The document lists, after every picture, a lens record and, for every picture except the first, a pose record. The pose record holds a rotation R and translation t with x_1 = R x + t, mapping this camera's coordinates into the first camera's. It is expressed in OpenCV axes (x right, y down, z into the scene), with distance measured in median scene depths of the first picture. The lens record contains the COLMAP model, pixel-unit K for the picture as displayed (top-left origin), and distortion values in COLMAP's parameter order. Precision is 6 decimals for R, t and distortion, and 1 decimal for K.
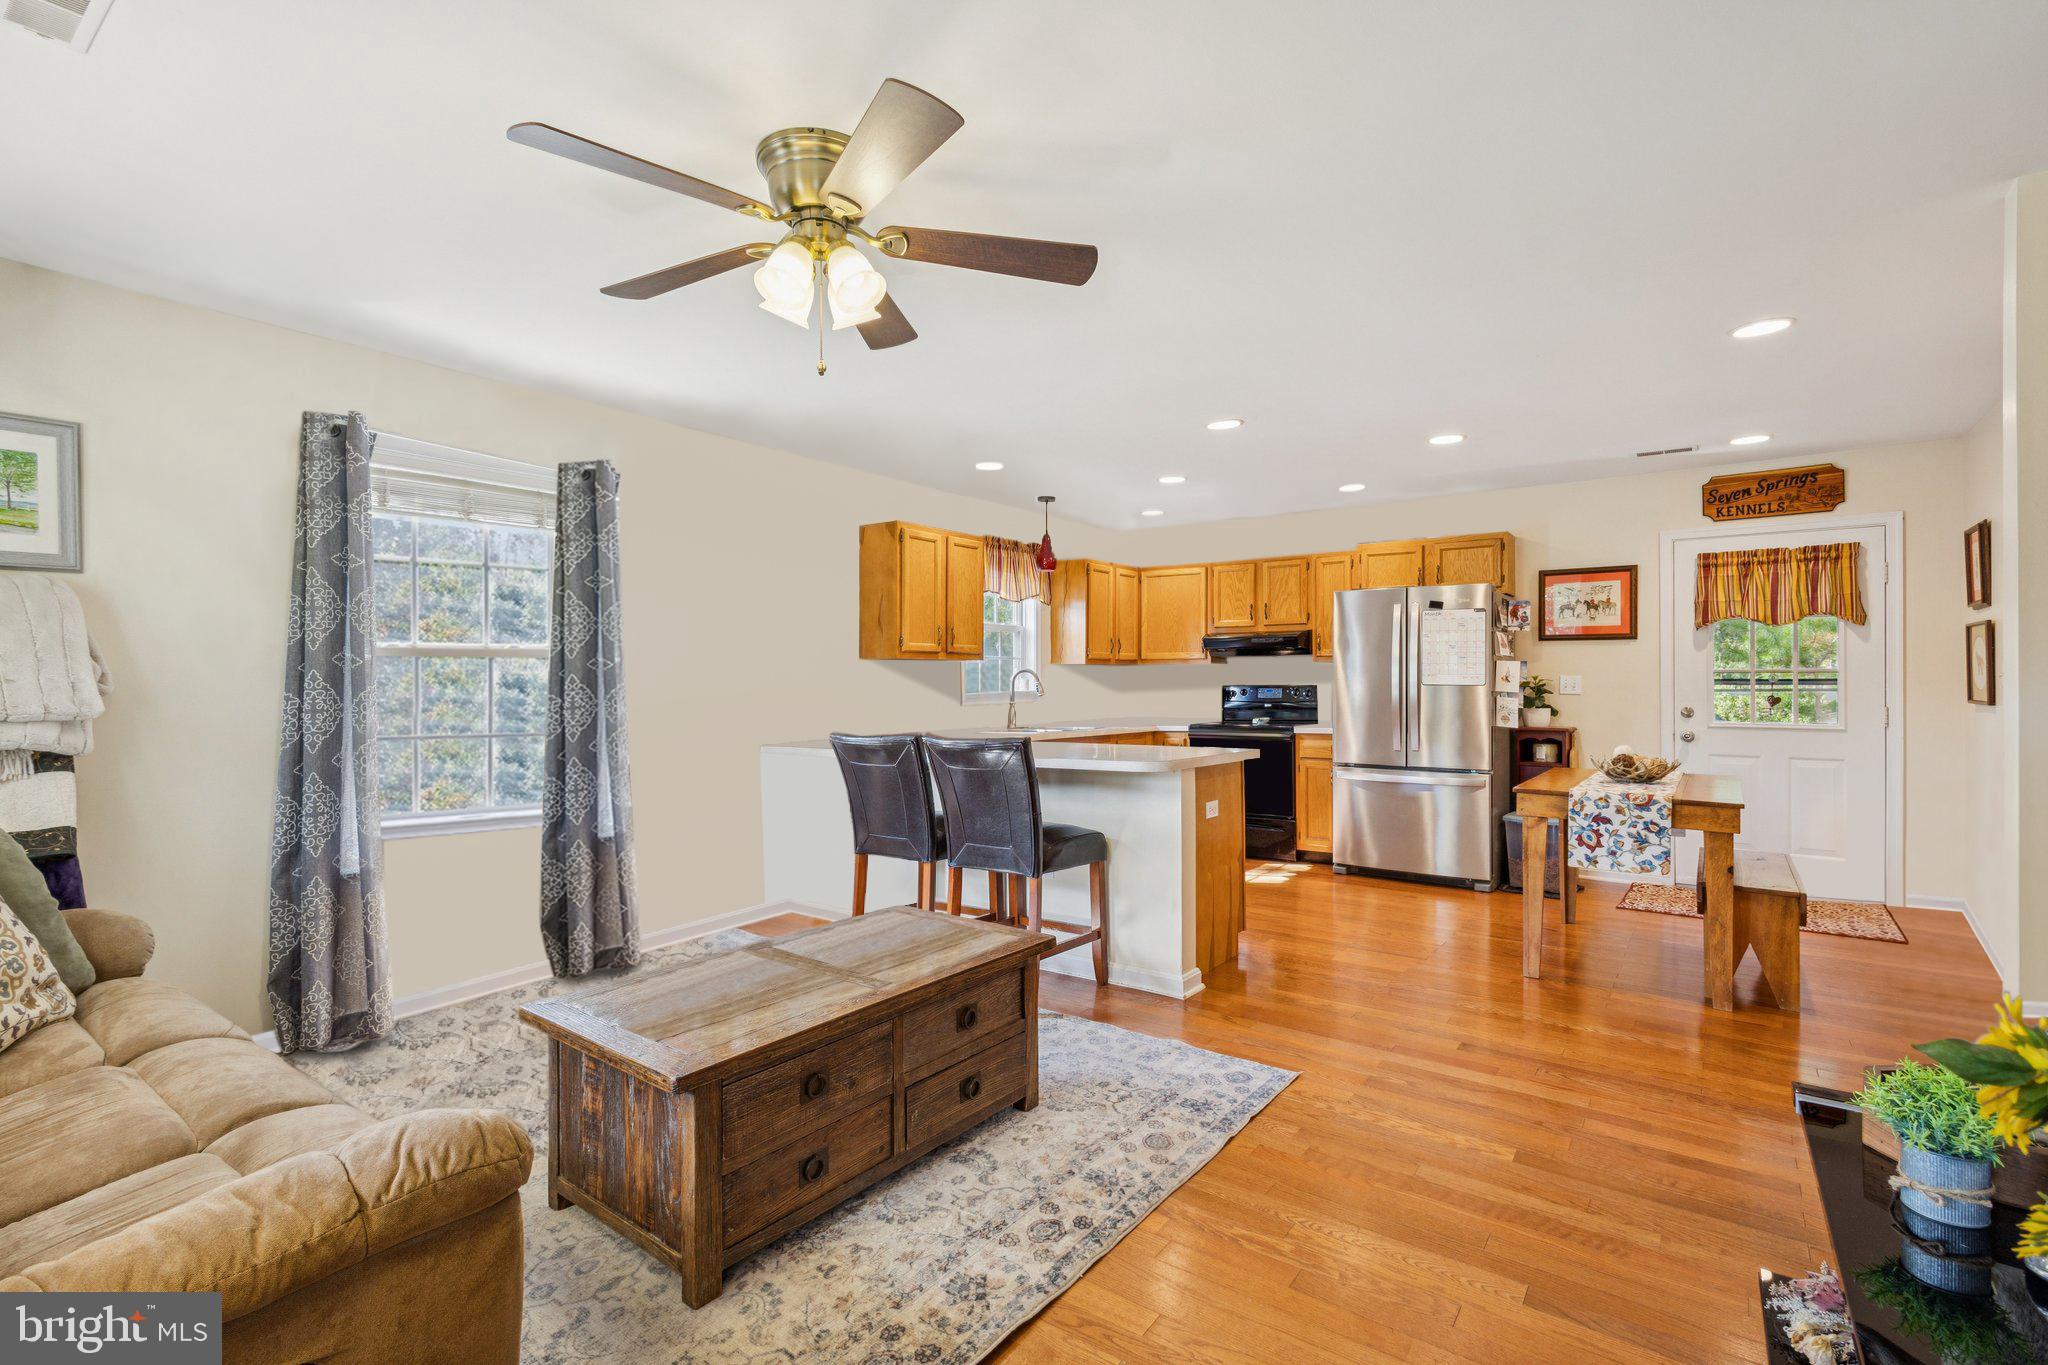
lens RADIAL K [[938.1, 0, 1024.0], [0, 938.1, 682.5], [0, 0, 1]] dist [-0.000116, -0.000259]
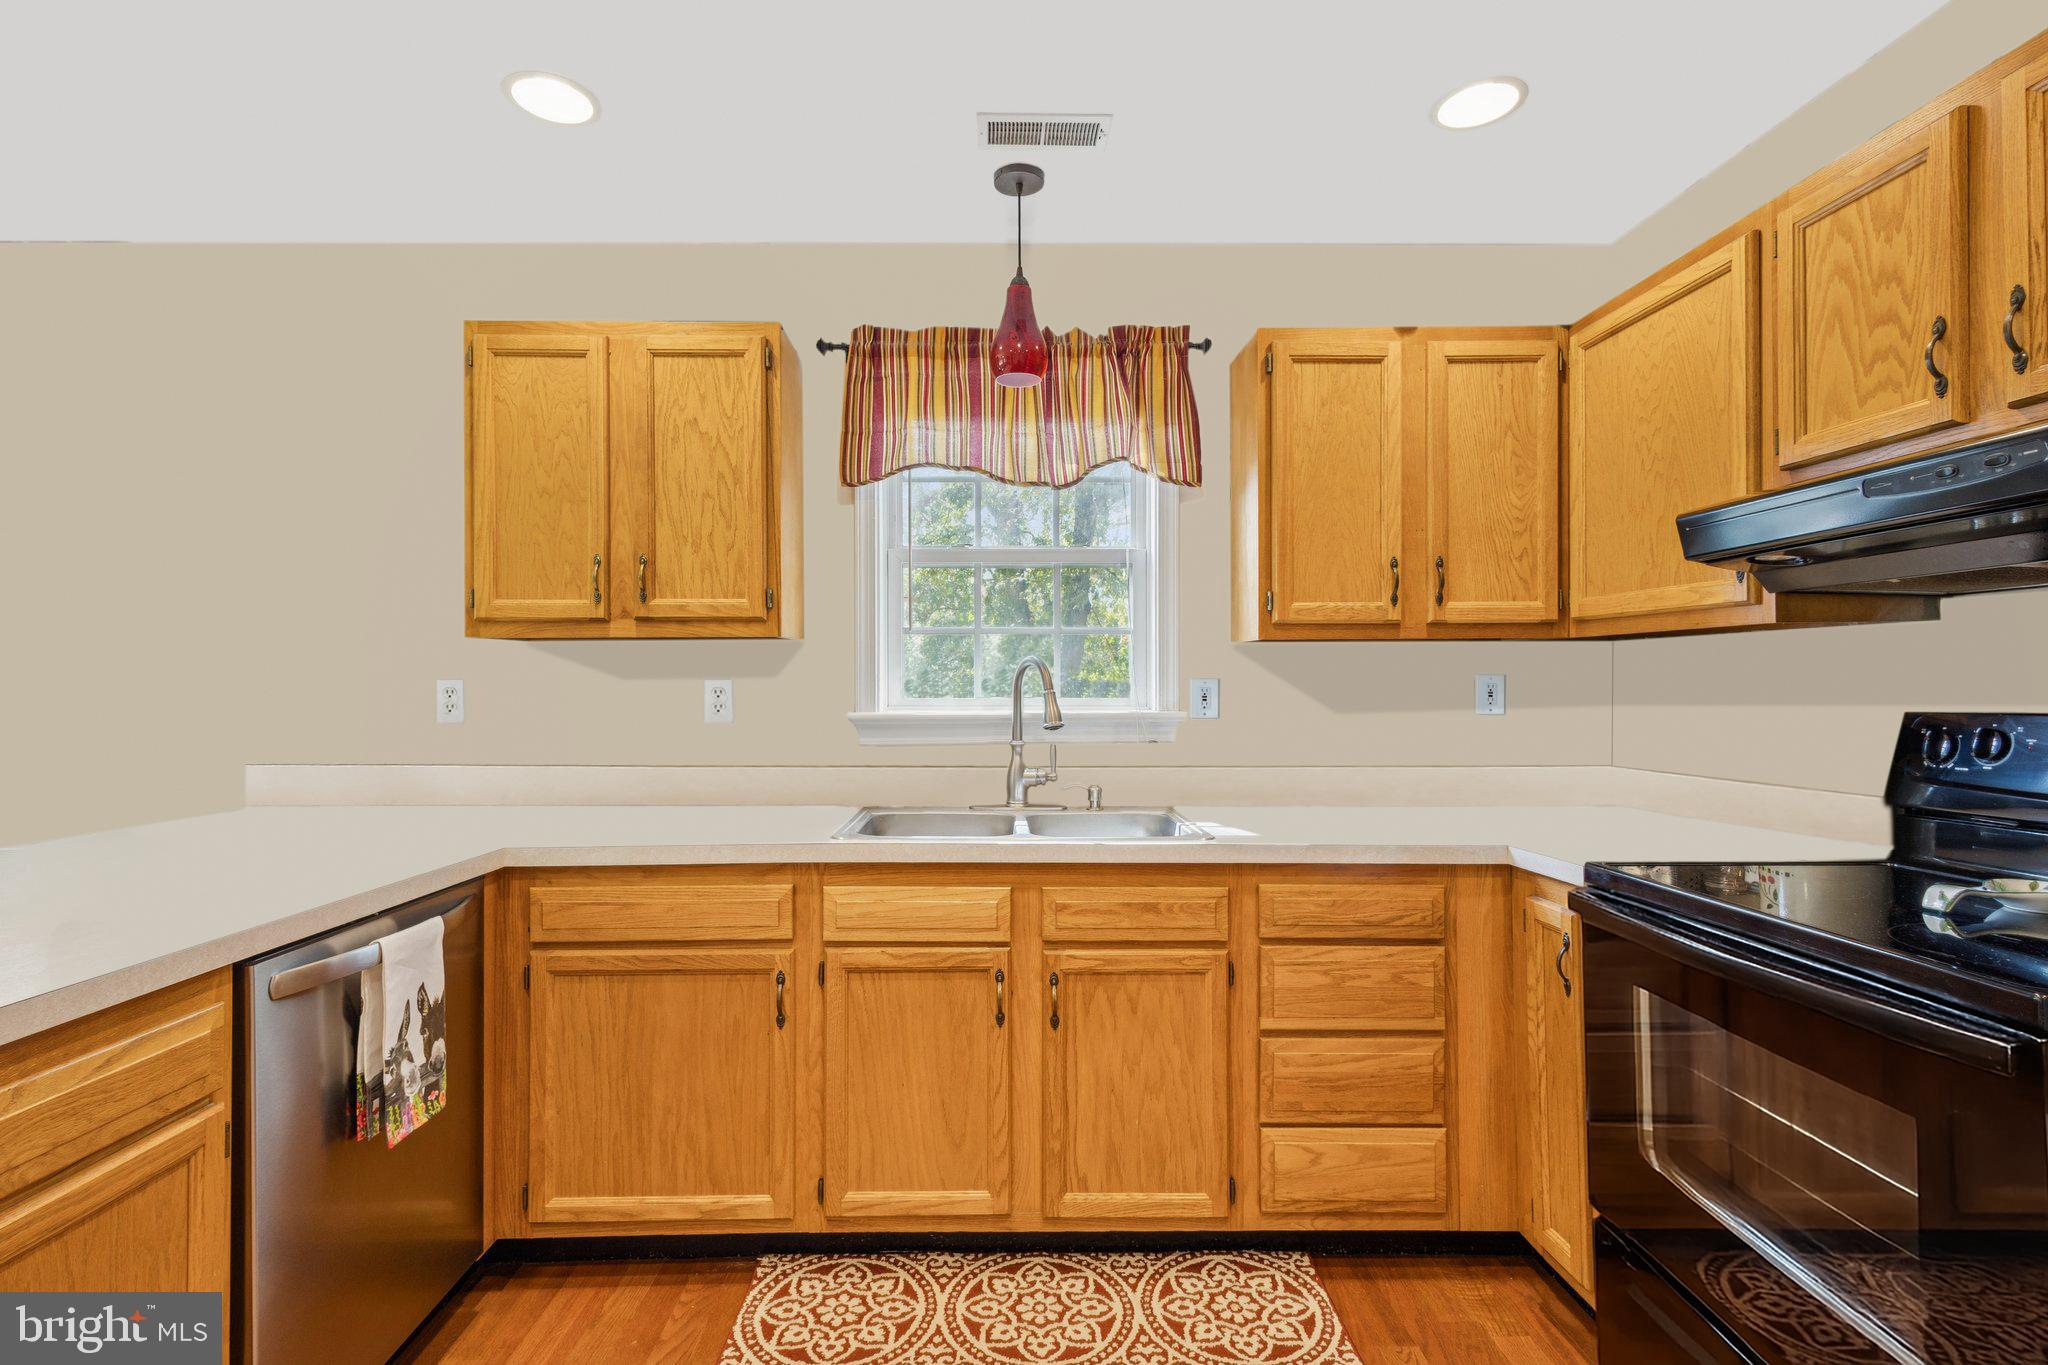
lens RADIAL K [[938.1, 0, 1024.0], [0, 938.1, 682.5], [0, 0, 1]] dist [-0.000116, -0.000259]
pose [[0.617908, 0.001001, -0.786250, 0.278639], [-0.001654, 0.999999, -0.000028, -0.003590], [0.786248, 0.001318, 0.617909, 0.713848]]
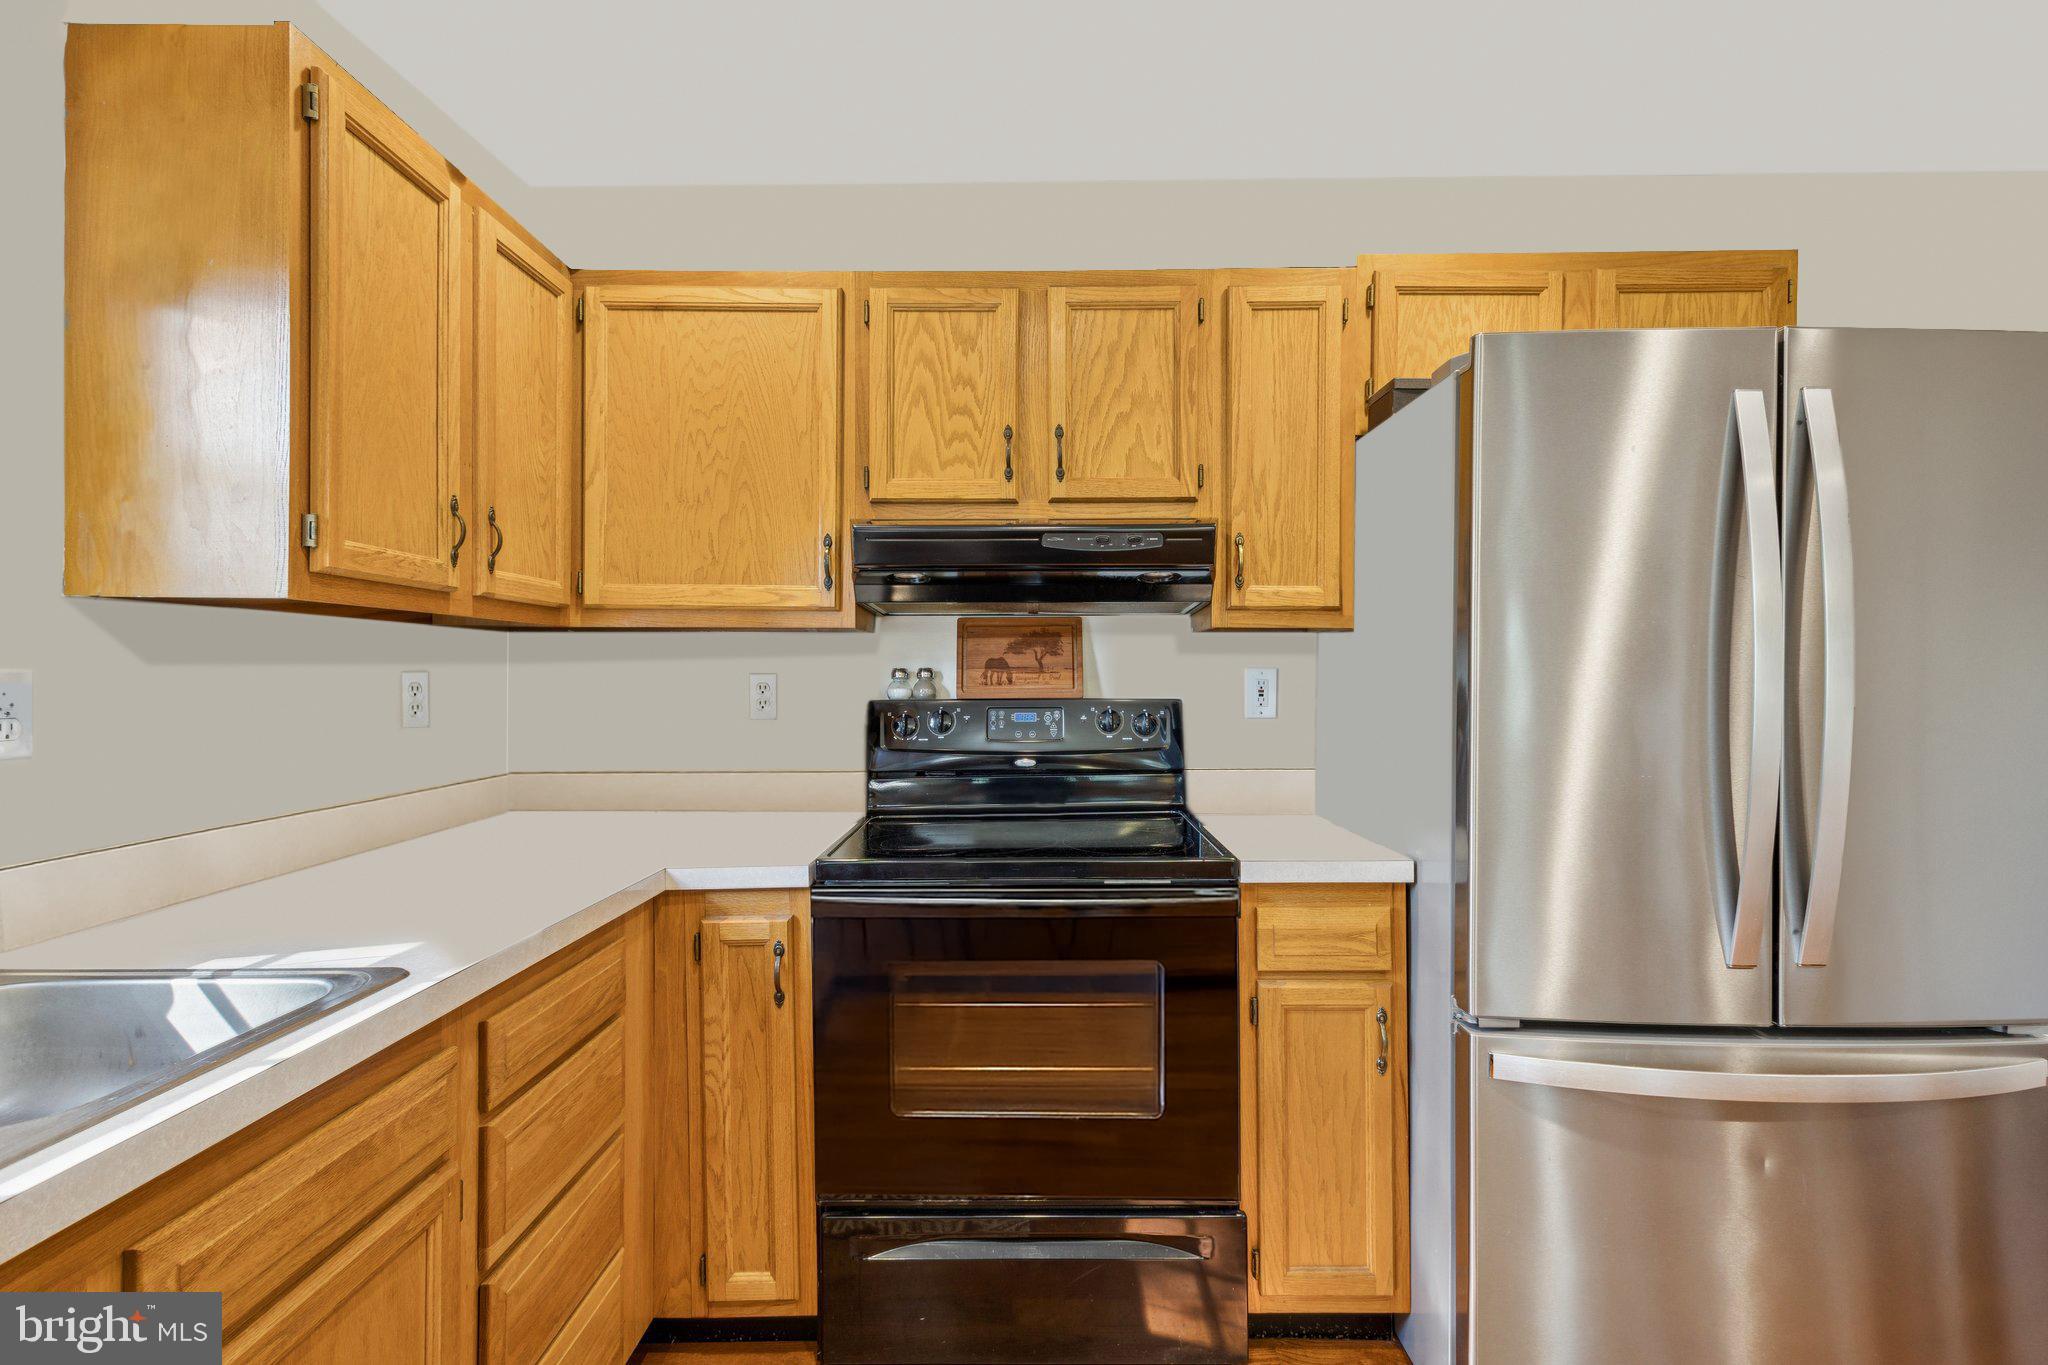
lens RADIAL K [[928.8, 0, 1021.3], [0, 928.8, 678.9], [0, 0, 1]] dist [0.018855, 0.000117]
pose [[0.812481, 0.001987, 0.582984, 0.074978], [-0.000493, 0.999996, -0.002721, -0.002885], [-0.582987, 0.001923, 0.812479, 0.755955]]
